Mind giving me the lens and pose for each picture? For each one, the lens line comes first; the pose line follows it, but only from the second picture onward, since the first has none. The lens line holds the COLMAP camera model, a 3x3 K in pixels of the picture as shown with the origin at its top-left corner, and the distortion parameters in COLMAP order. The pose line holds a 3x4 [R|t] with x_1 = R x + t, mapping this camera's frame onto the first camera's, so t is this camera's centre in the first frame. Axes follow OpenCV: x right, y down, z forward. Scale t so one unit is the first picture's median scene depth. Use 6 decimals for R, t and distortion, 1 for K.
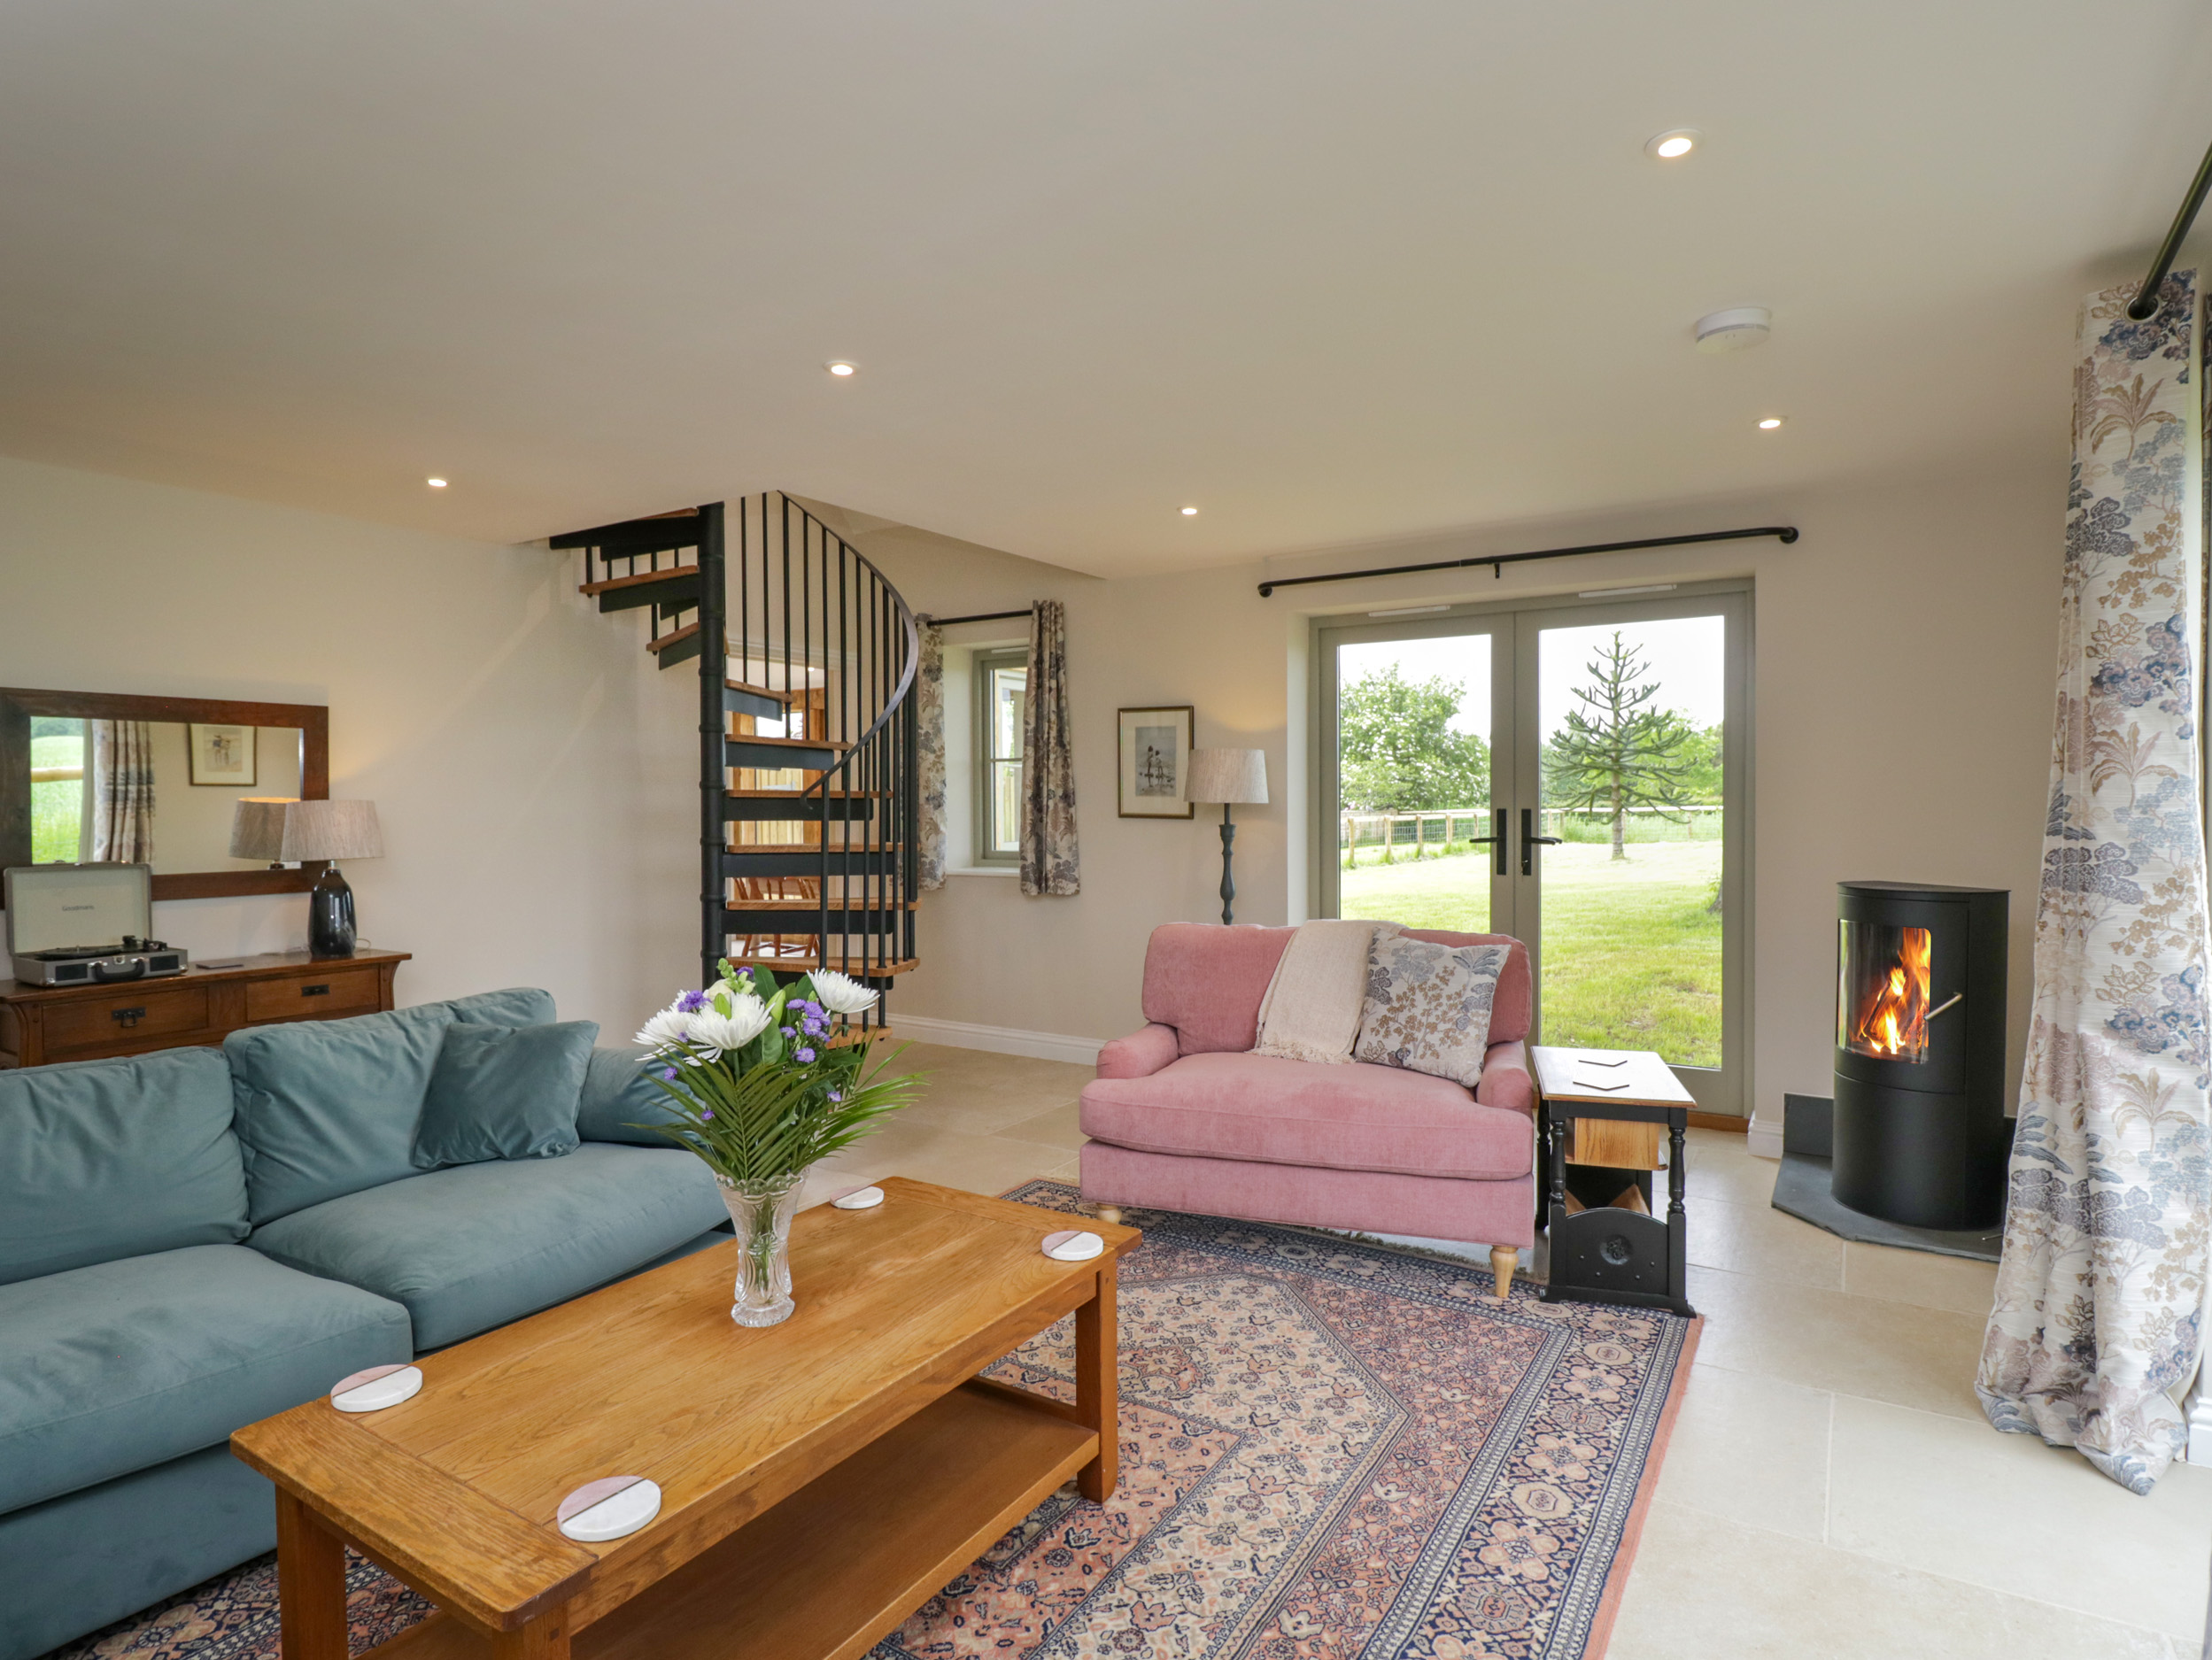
lens RADIAL K [[1174.3, 0, 1107.7], [0, 1174.3, 832.3], [0, 0, 1]] dist [0.023648, -0.025529]
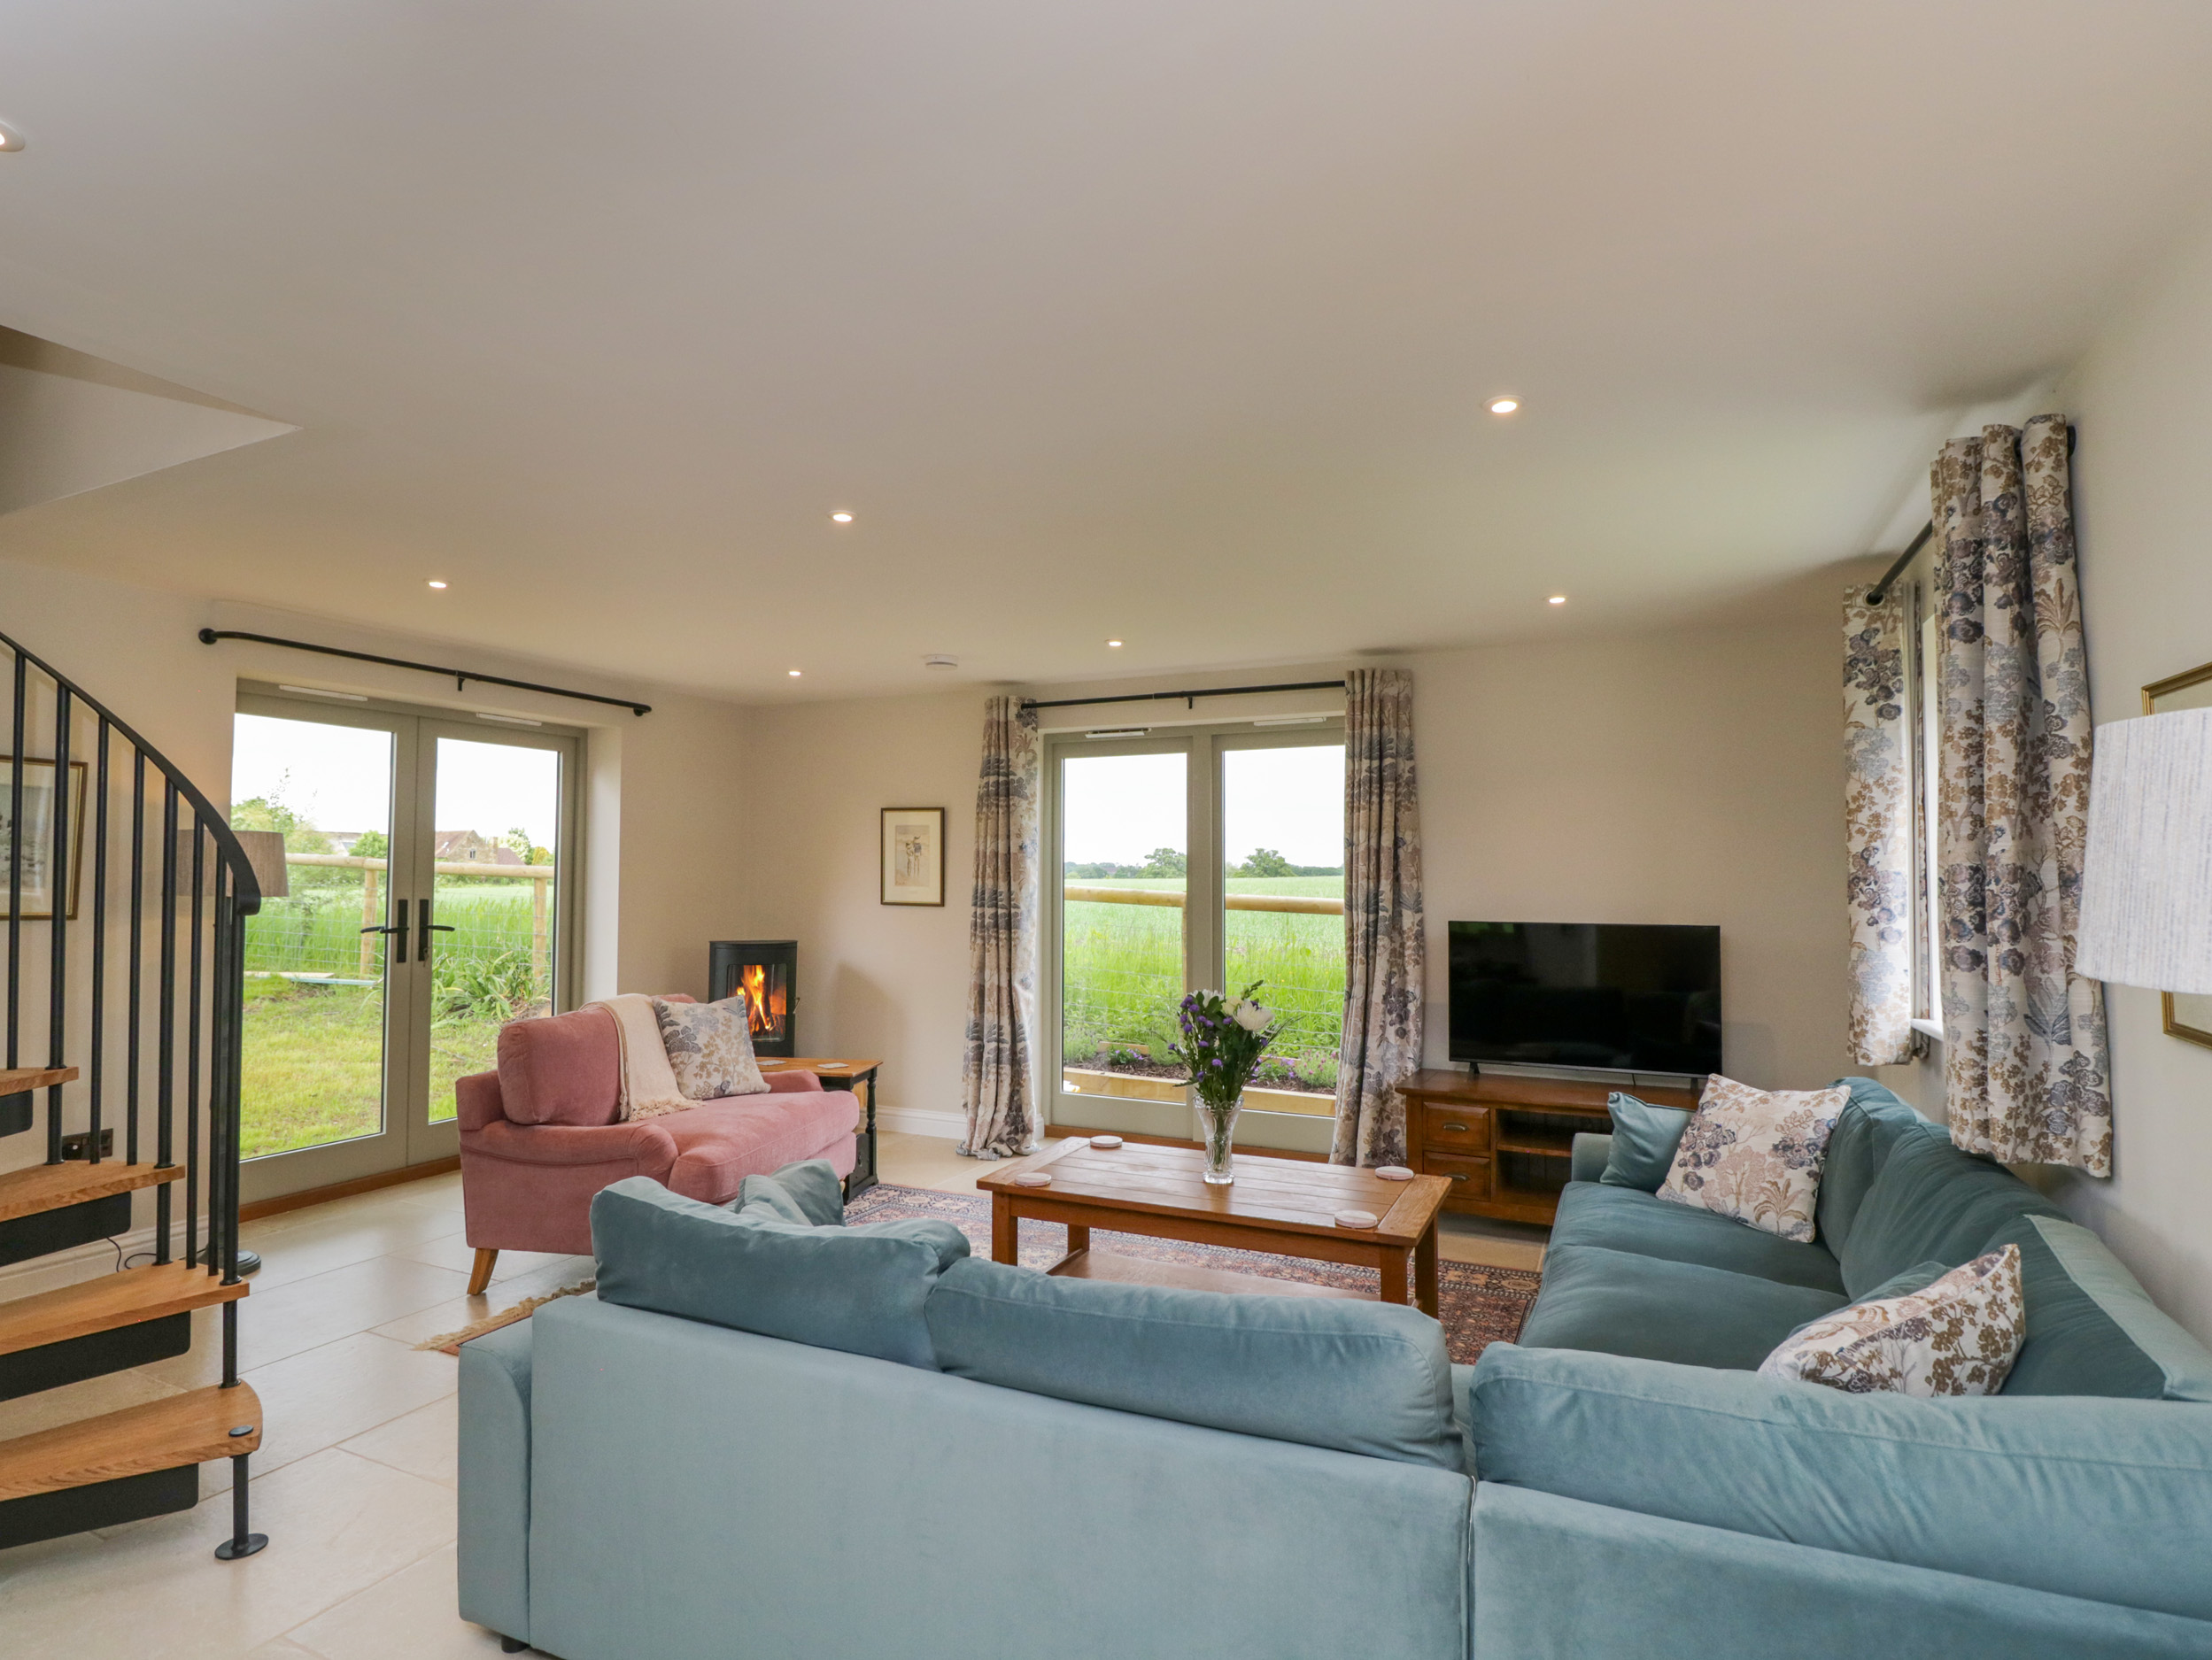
lens RADIAL K [[1174.3, 0, 1107.7], [0, 1174.3, 832.3], [0, 0, 1]] dist [0.023648, -0.025529]
pose [[-0.109713, 0.037858, 0.993242, -1.349054], [0.020656, 0.999145, -0.035801, -0.050175], [-0.993749, 0.016589, -0.110401, 0.846360]]
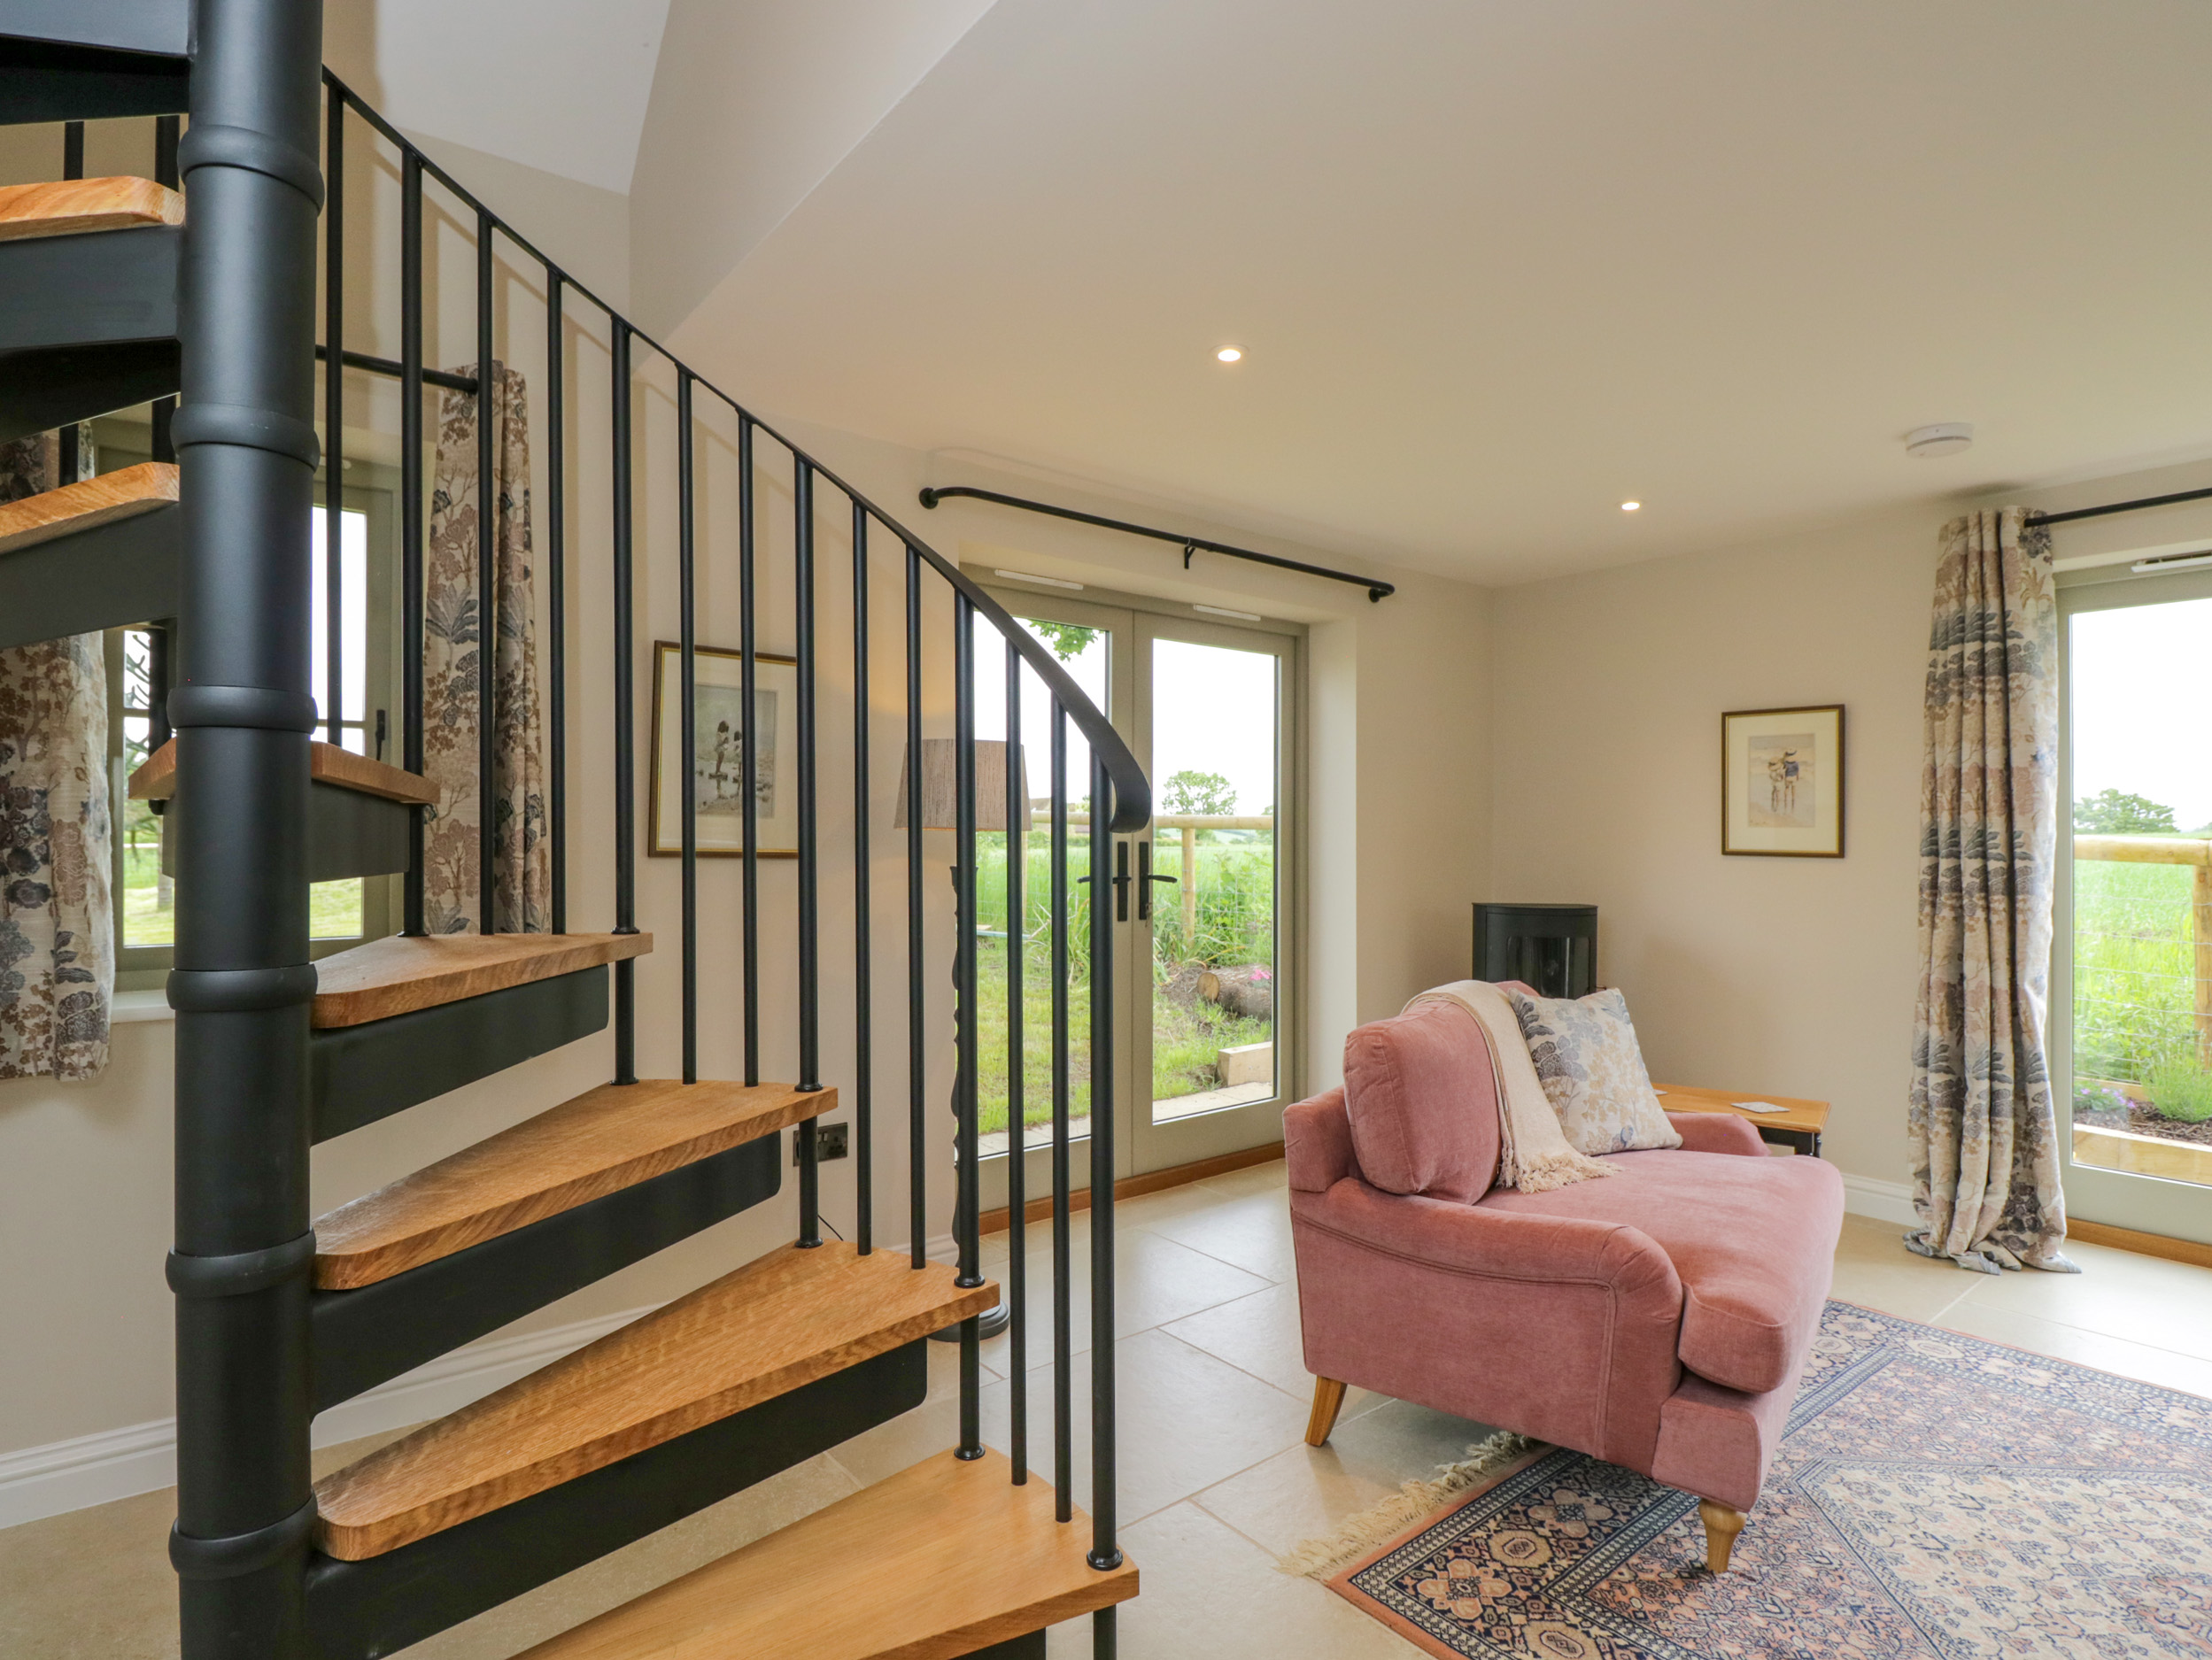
lens RADIAL K [[1174.3, 0, 1107.7], [0, 1174.3, 832.3], [0, 0, 1]] dist [0.023648, -0.025529]
pose [[0.325529, 0.006949, 0.945507, -0.786918], [0.020077, 0.999697, -0.014260, -0.025751], [-0.945319, 0.023625, 0.325291, 1.272289]]
